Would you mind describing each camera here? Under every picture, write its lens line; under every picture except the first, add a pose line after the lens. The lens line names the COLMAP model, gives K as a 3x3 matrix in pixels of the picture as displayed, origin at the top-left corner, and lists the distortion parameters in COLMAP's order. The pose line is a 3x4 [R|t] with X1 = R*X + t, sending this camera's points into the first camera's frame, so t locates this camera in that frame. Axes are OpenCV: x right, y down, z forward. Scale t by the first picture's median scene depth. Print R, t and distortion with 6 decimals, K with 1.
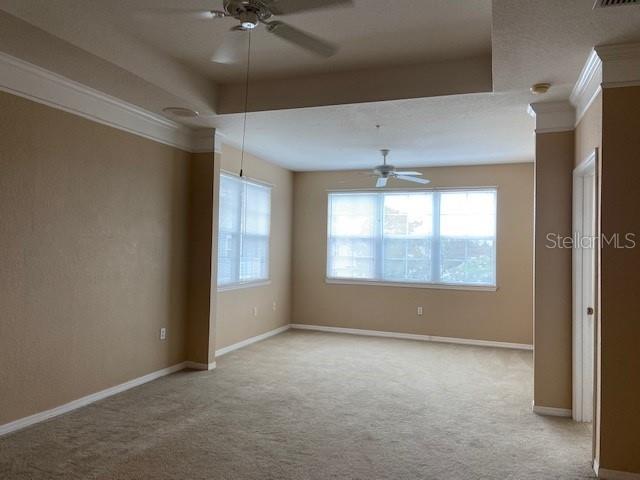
lens RADIAL K [[495.8, 0, 315.9], [0, 495.8, 241.0], [0, 0, 1]] dist [0.083961, -0.003343]
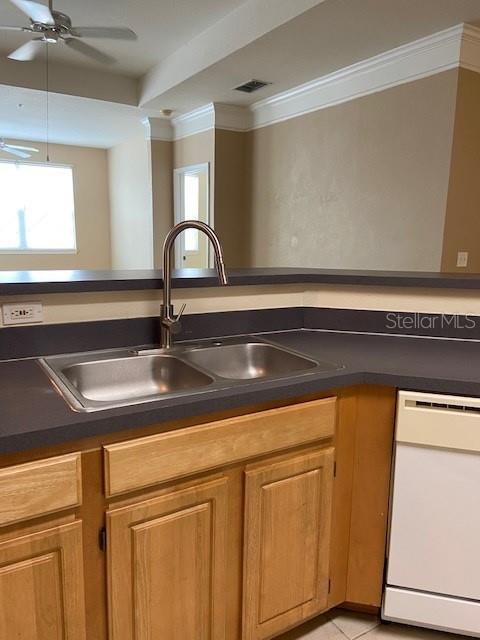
lens RADIAL K [[495.8, 0, 240.0], [0, 495.8, 320.0], [0, 0, 1]] dist [0.083961, -0.003343]
pose [[0.610142, -0.157000, 0.776581, -0.628017], [-0.013254, 0.978010, 0.208136, -0.004859], [-0.792181, -0.137285, 0.594645, -0.150360]]
